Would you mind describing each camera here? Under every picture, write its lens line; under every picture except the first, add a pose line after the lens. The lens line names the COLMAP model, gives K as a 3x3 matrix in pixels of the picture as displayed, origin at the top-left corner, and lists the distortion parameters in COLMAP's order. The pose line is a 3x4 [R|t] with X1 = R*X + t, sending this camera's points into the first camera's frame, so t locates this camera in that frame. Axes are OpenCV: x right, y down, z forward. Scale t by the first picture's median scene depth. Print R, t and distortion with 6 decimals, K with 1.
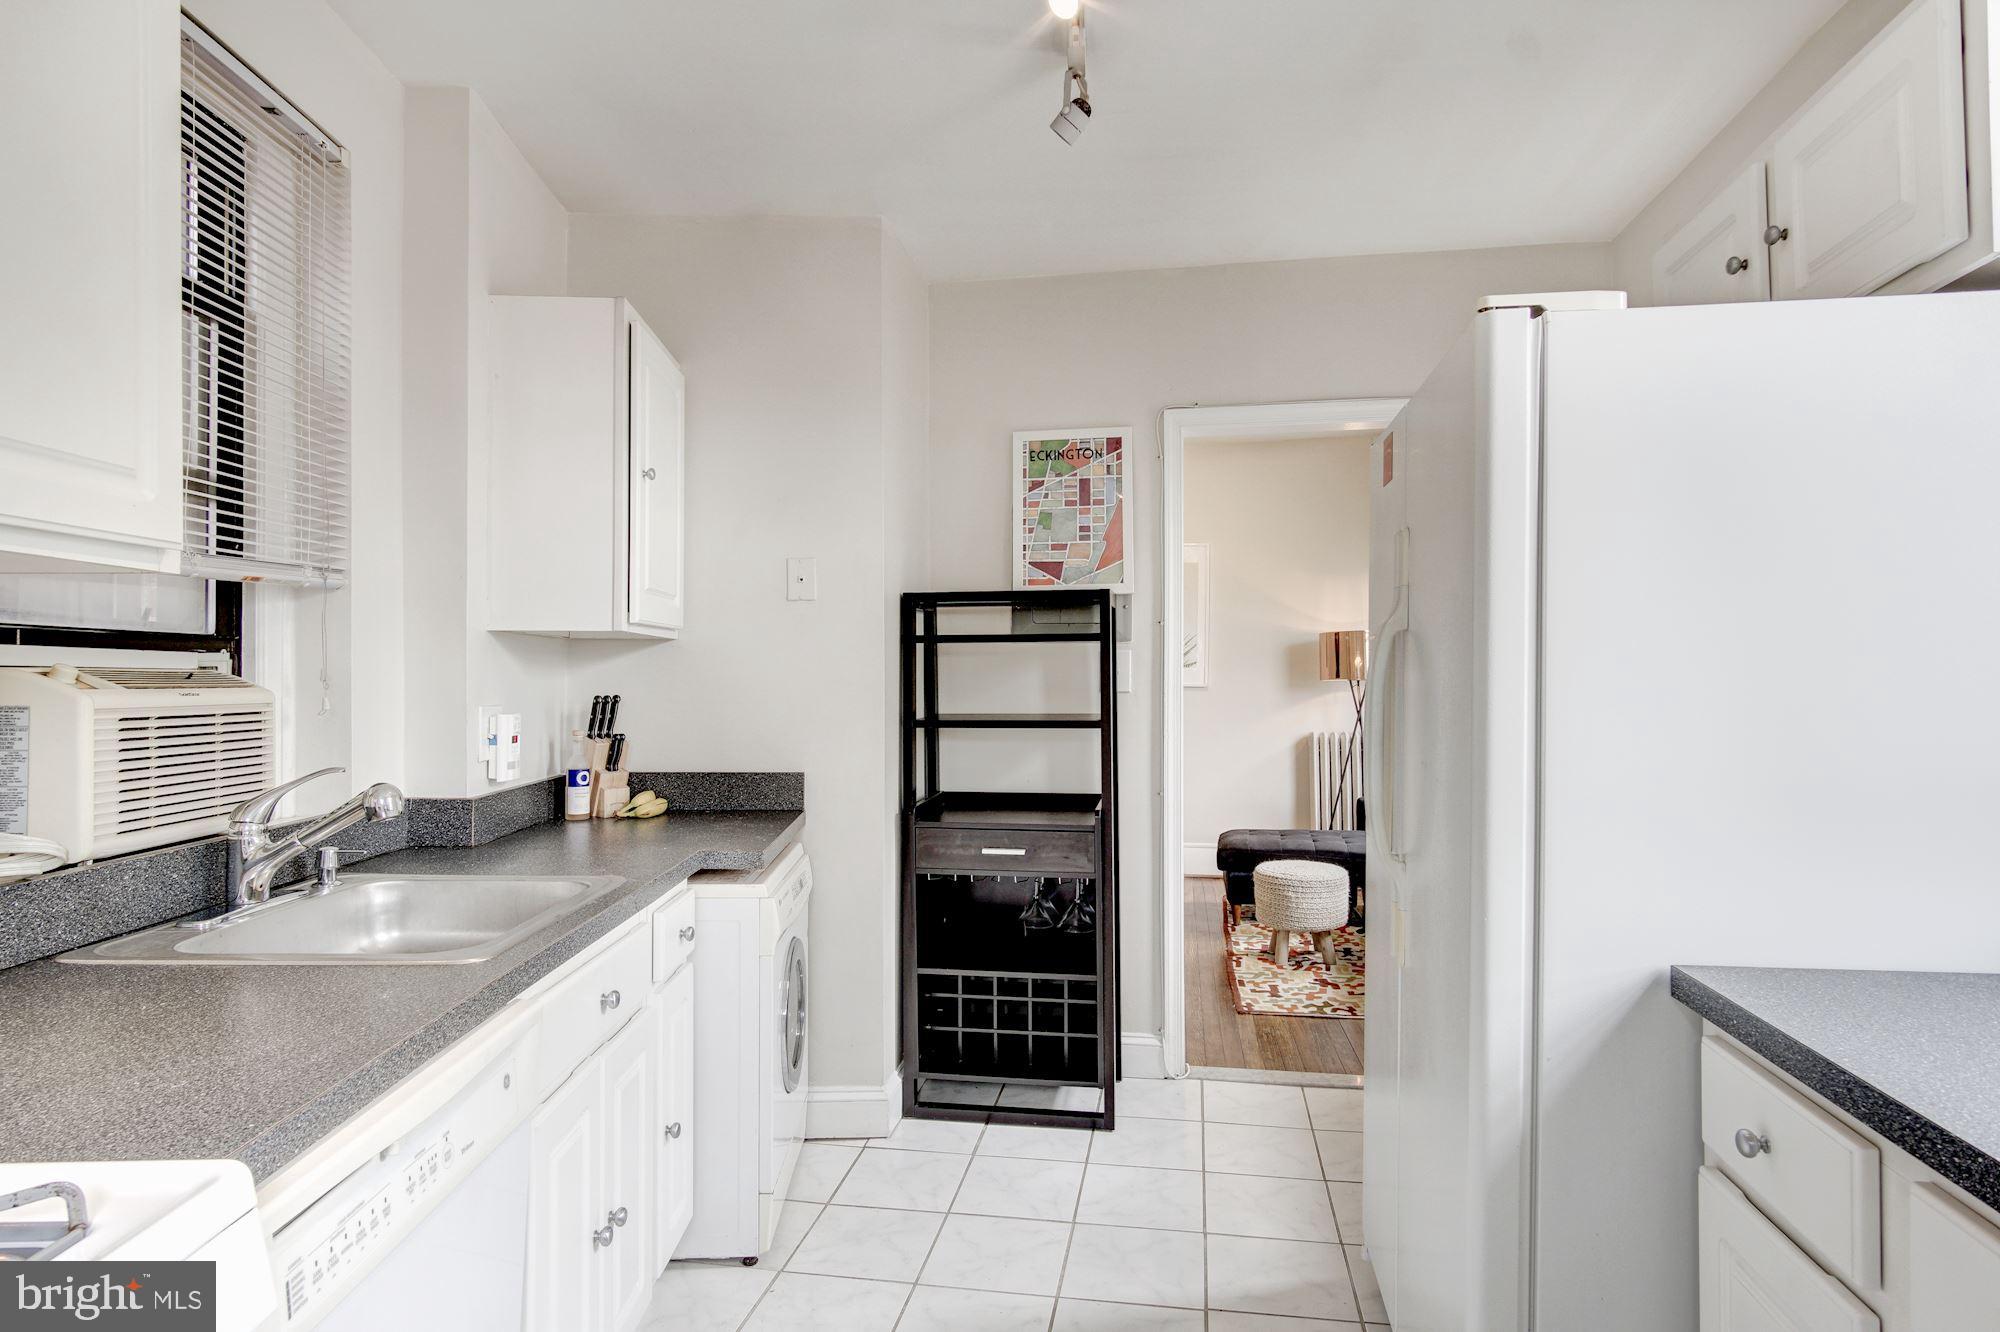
lens RADIAL K [[1084.3, 0, 1000.0], [0, 1084.3, 672.0], [0, 0, 1]] dist [-0.007570, 0.000396]
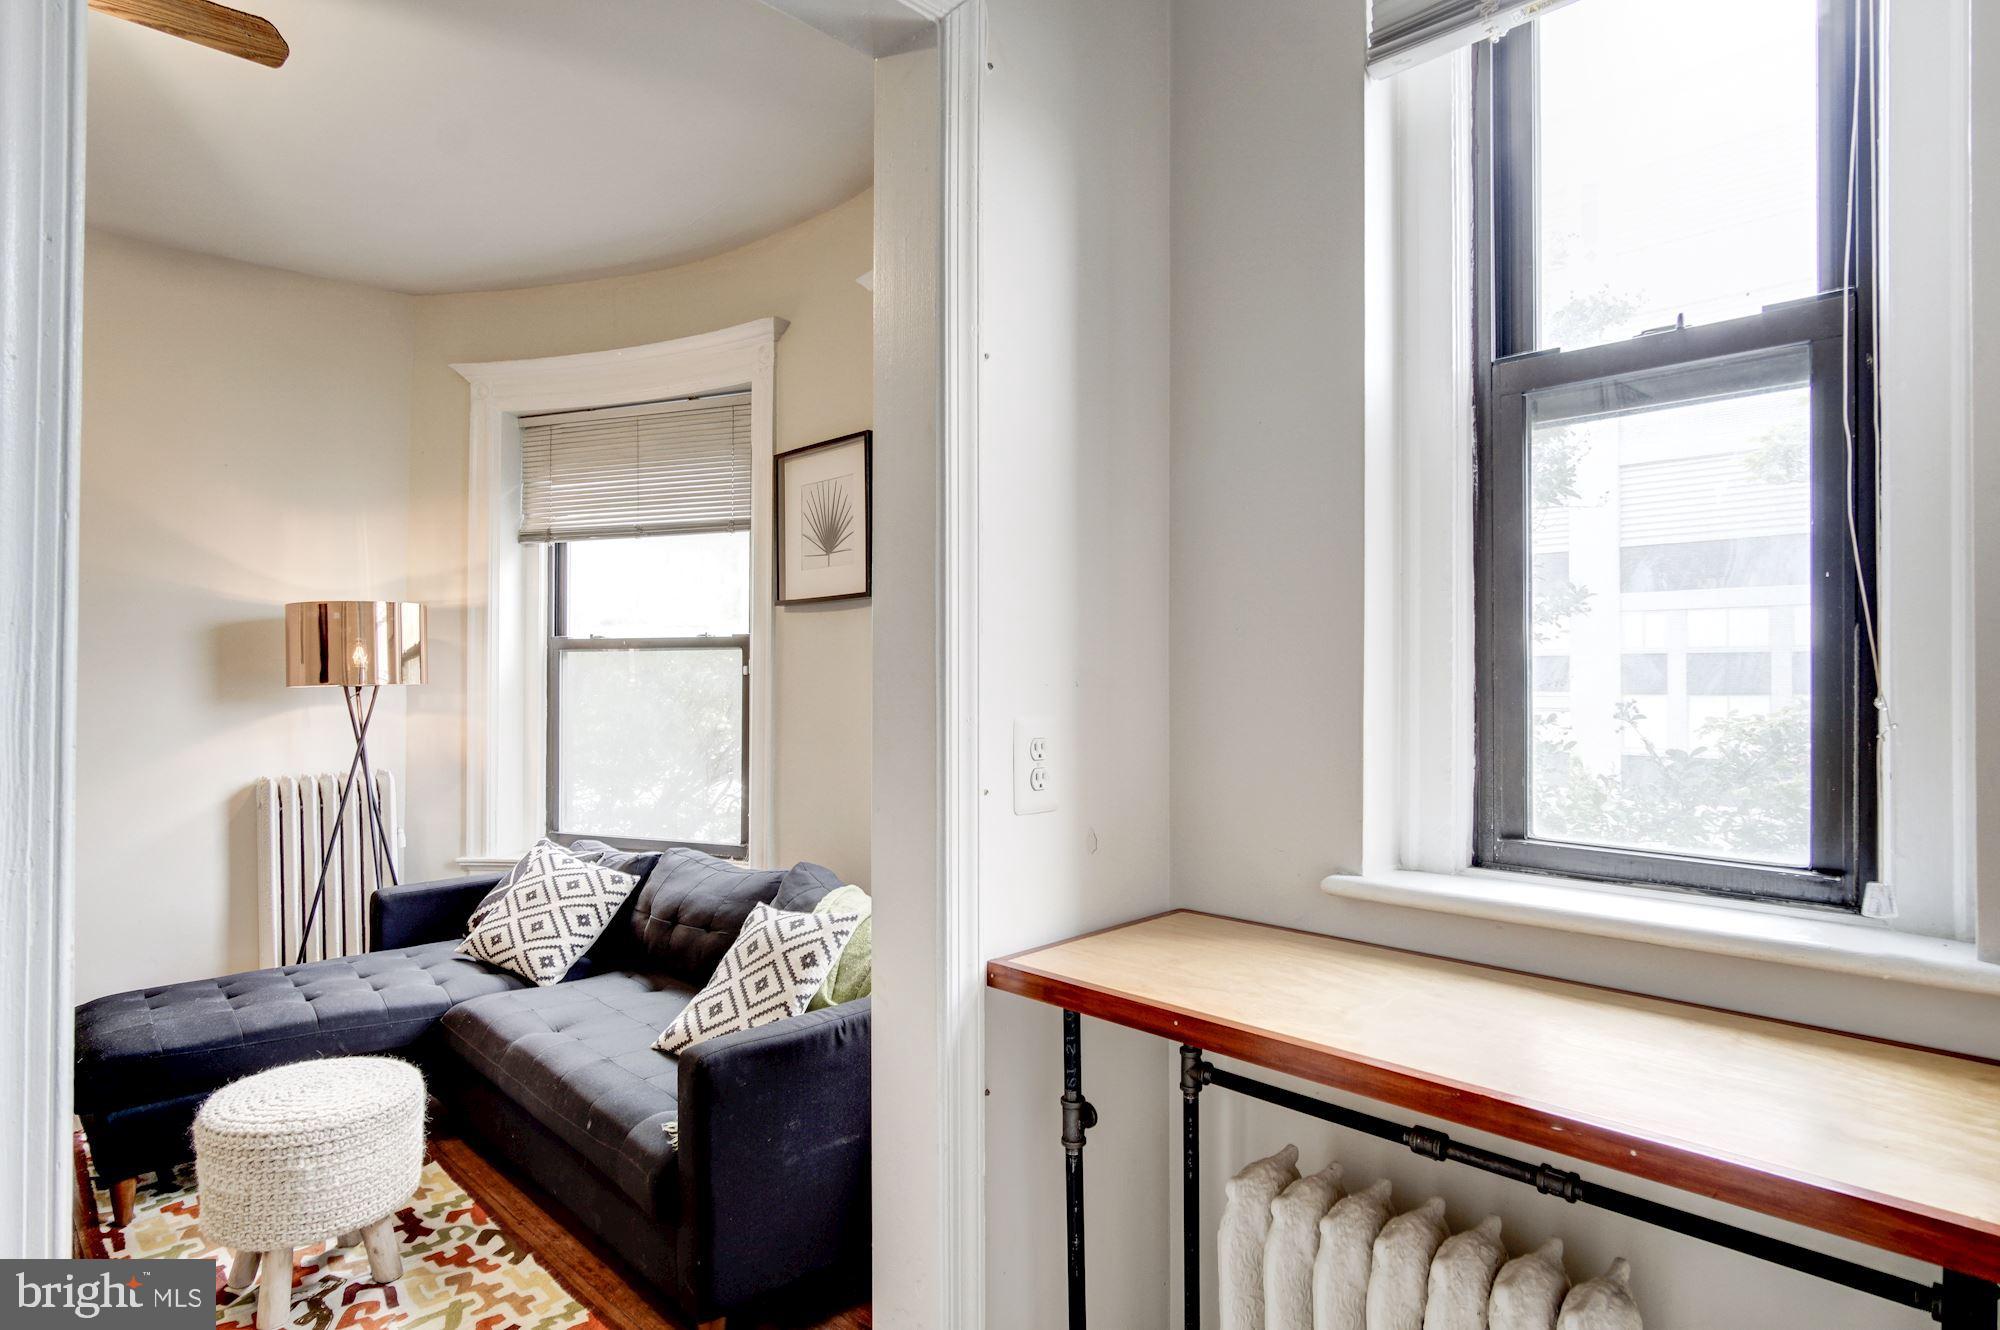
lens RADIAL K [[1077.9, 0, 998.9], [0, 1077.9, 670.7], [0, 0, 1]] dist [-0.010511, 0.001869]
pose [[0.576799, 0.007556, 0.816851, 0.073321], [-0.006179, 0.999969, -0.004887, -0.000642], [-0.816863, -0.002229, 0.576827, 0.532408]]
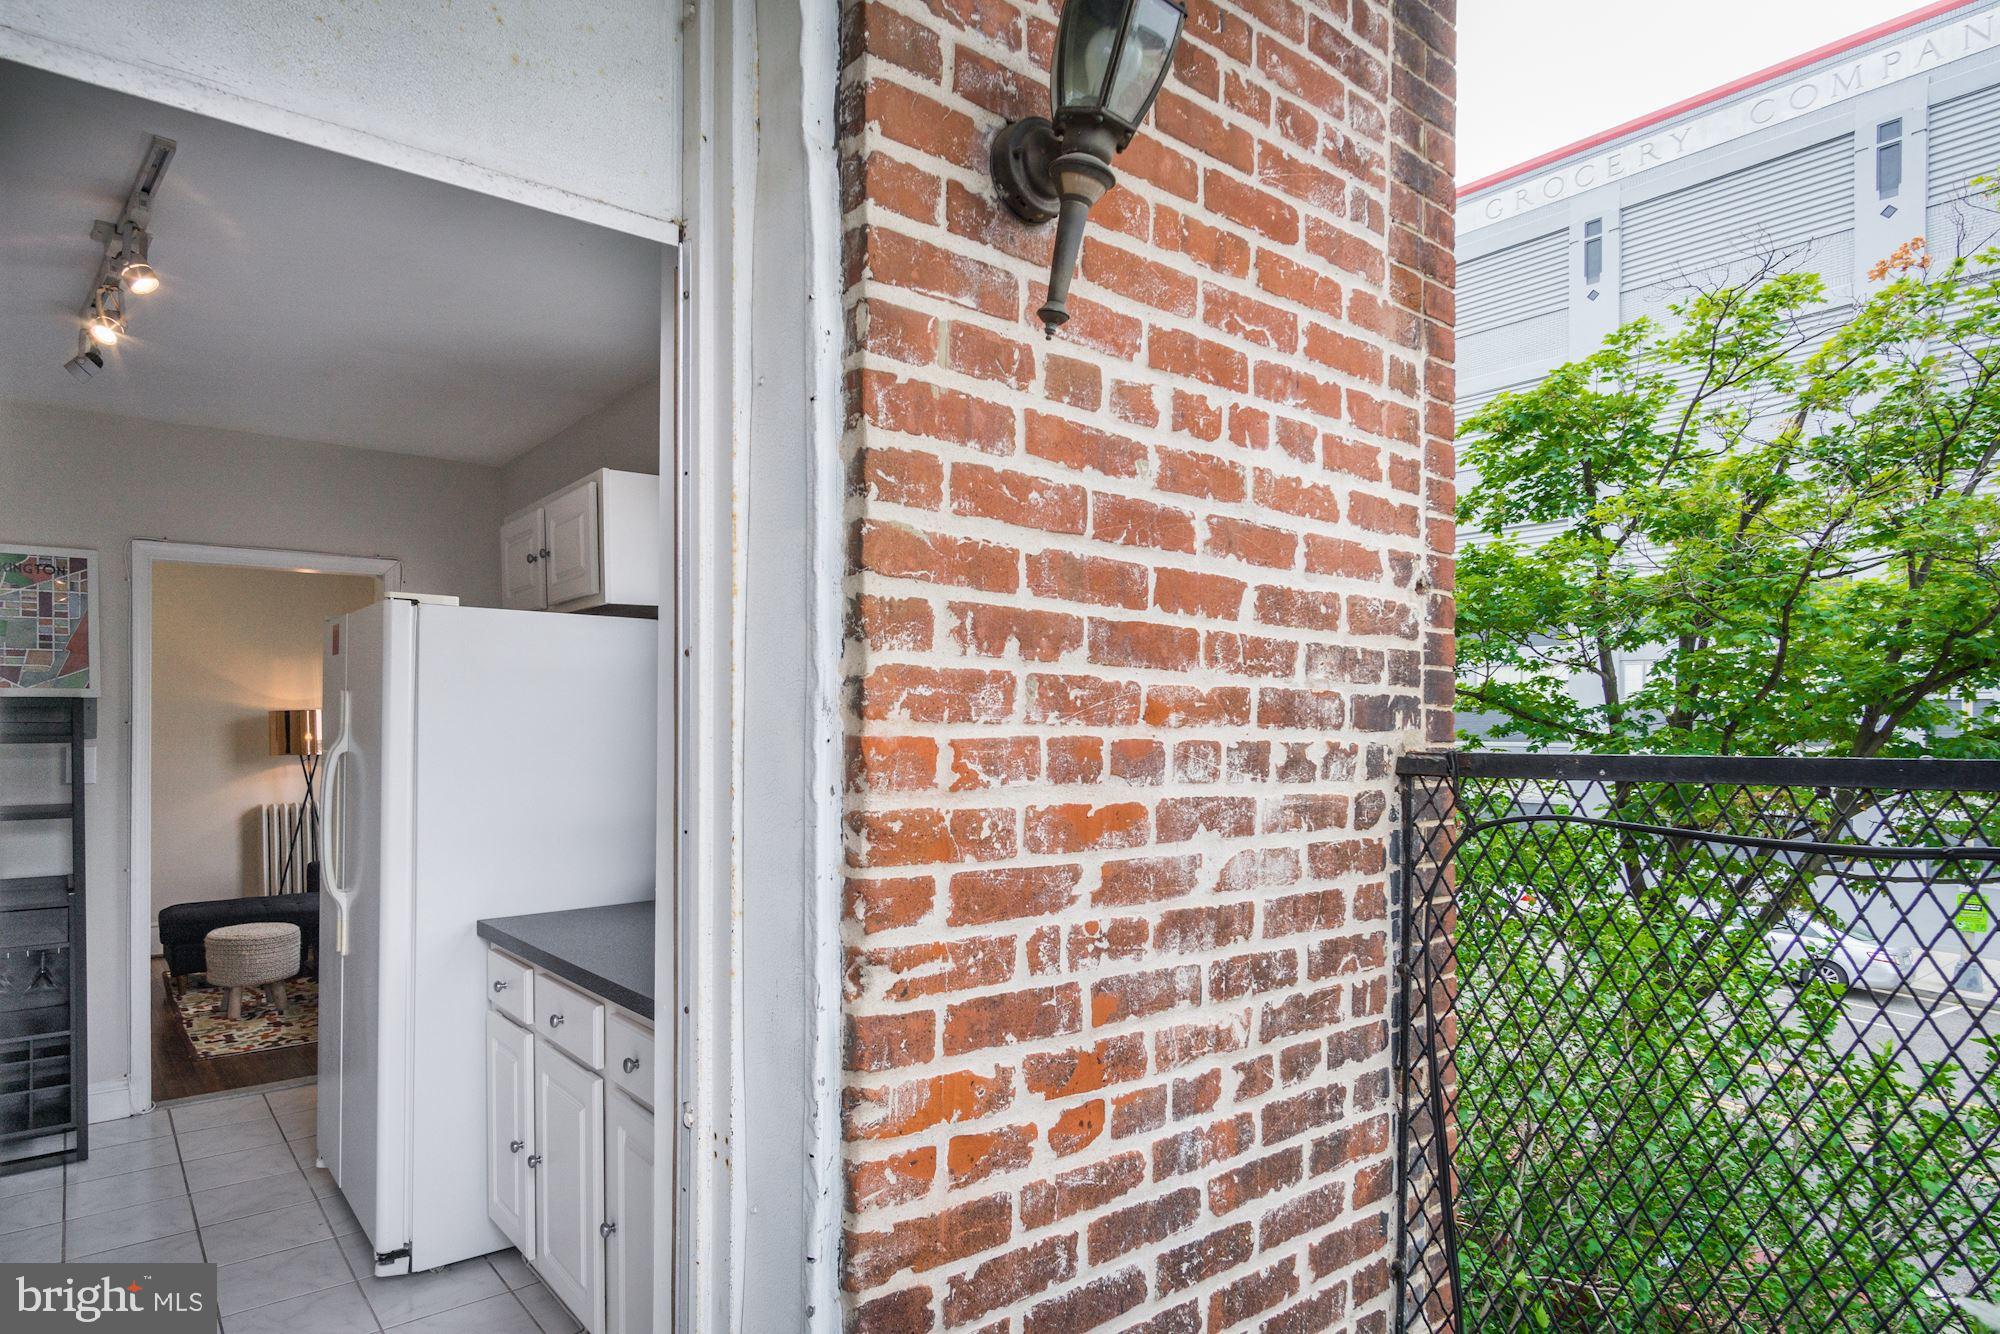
lens RADIAL K [[1111.9, 0, 918.5], [0, 1111.9, 725.0], [0, 0, 1]] dist [0.000281, -0.000074]
pose [[0.679237, 0.002874, 0.733913, -0.104994], [-0.000926, 0.999995, -0.003060, -0.028174], [-0.733918, 0.001399, 0.679237, -0.299462]]
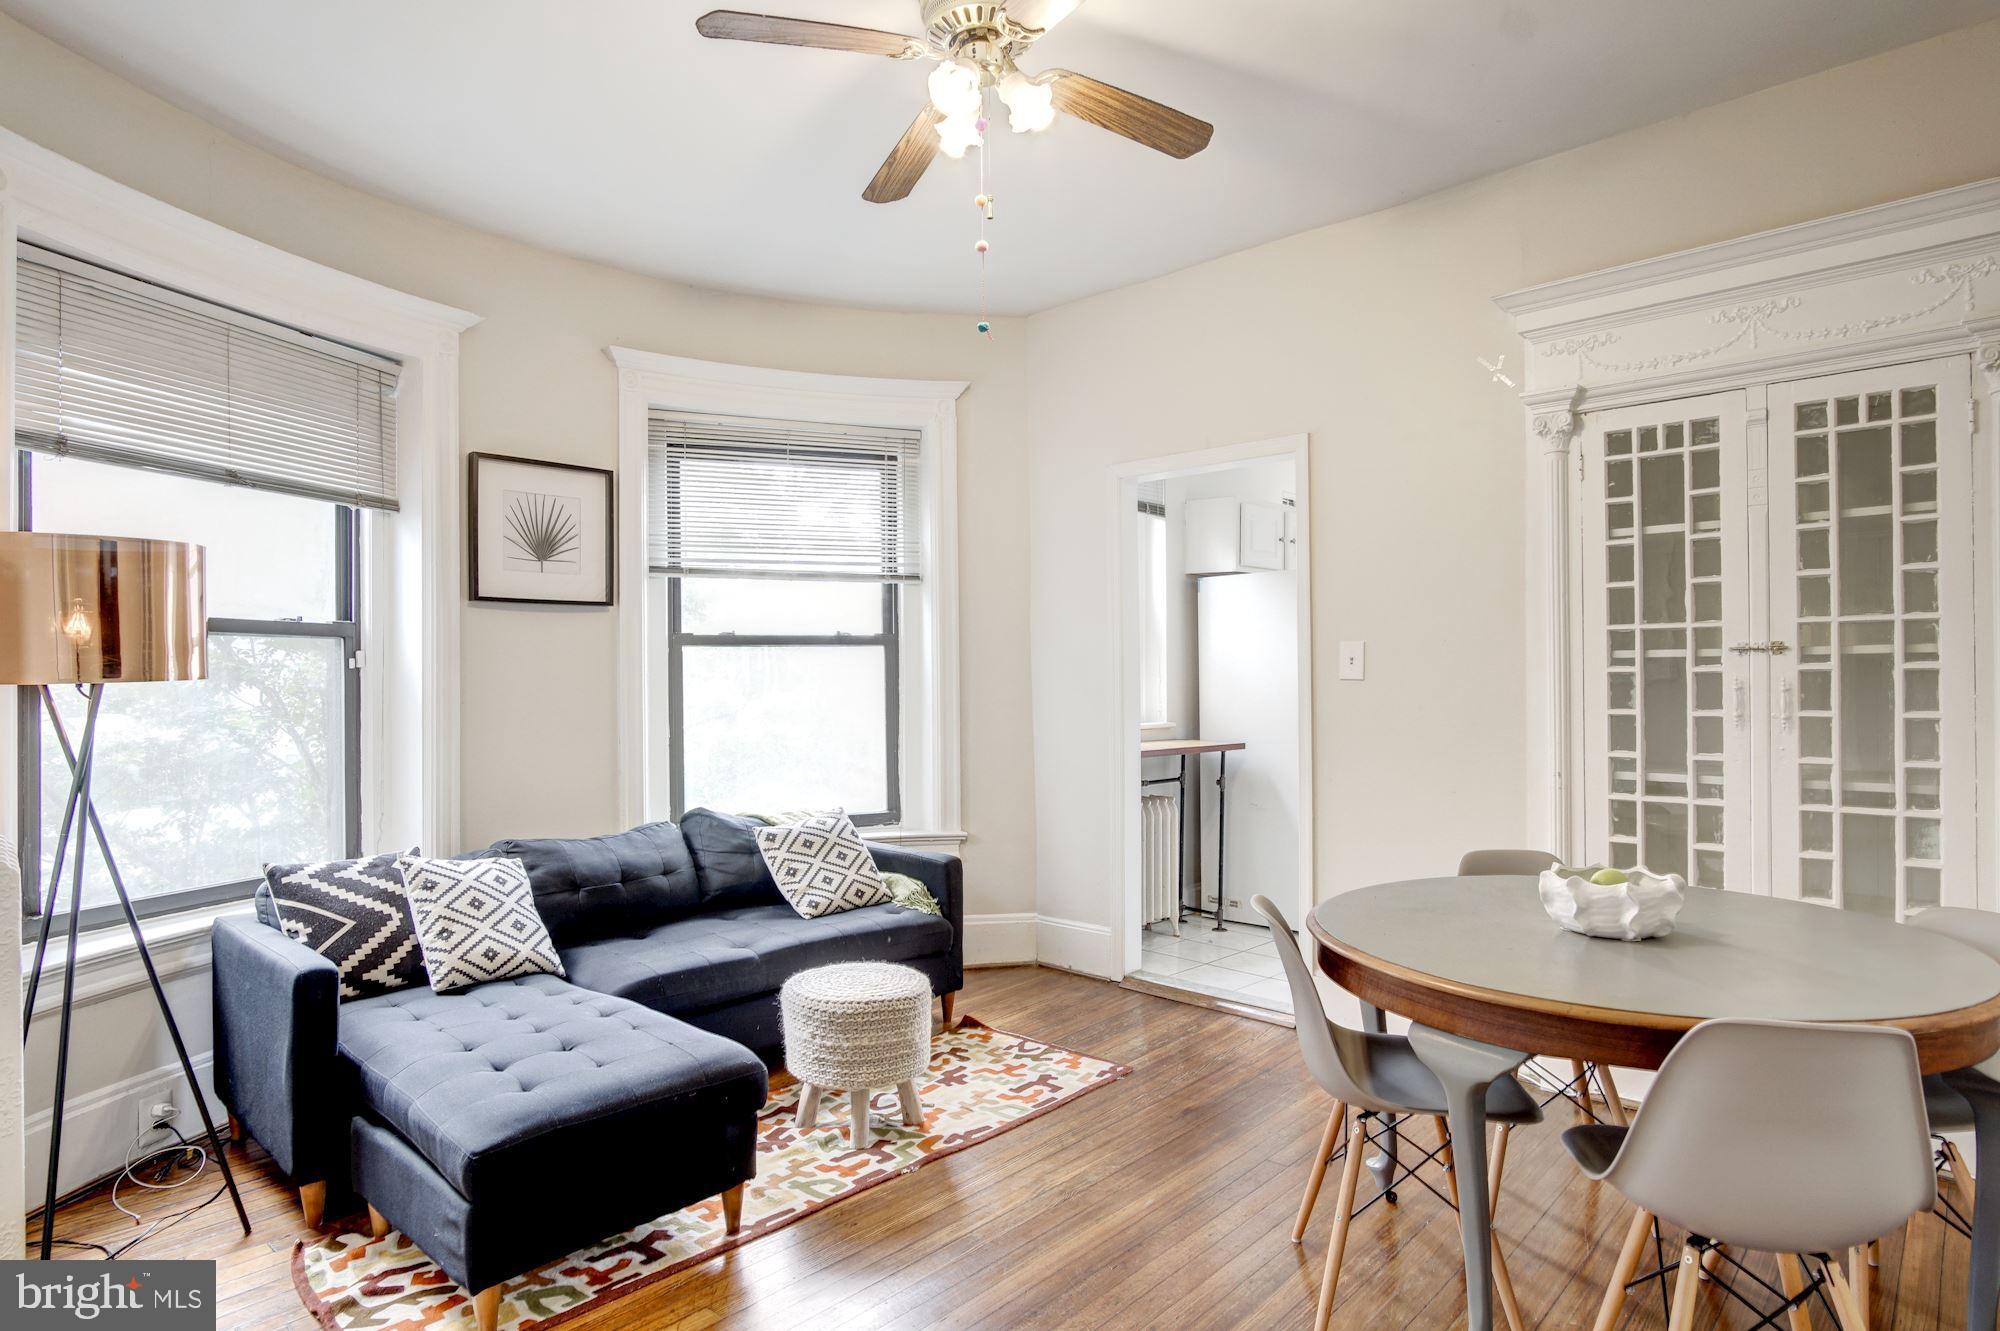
lens RADIAL K [[1077.9, 0, 998.9], [0, 1077.9, 671.2], [0, 0, 1]] dist [-0.010511, 0.001869]
pose [[-0.838612, 0.007892, 0.544671, -0.134732], [0.002804, 0.999944, -0.010171, 0.010448], [-0.544721, -0.007002, -0.838588, 1.564120]]
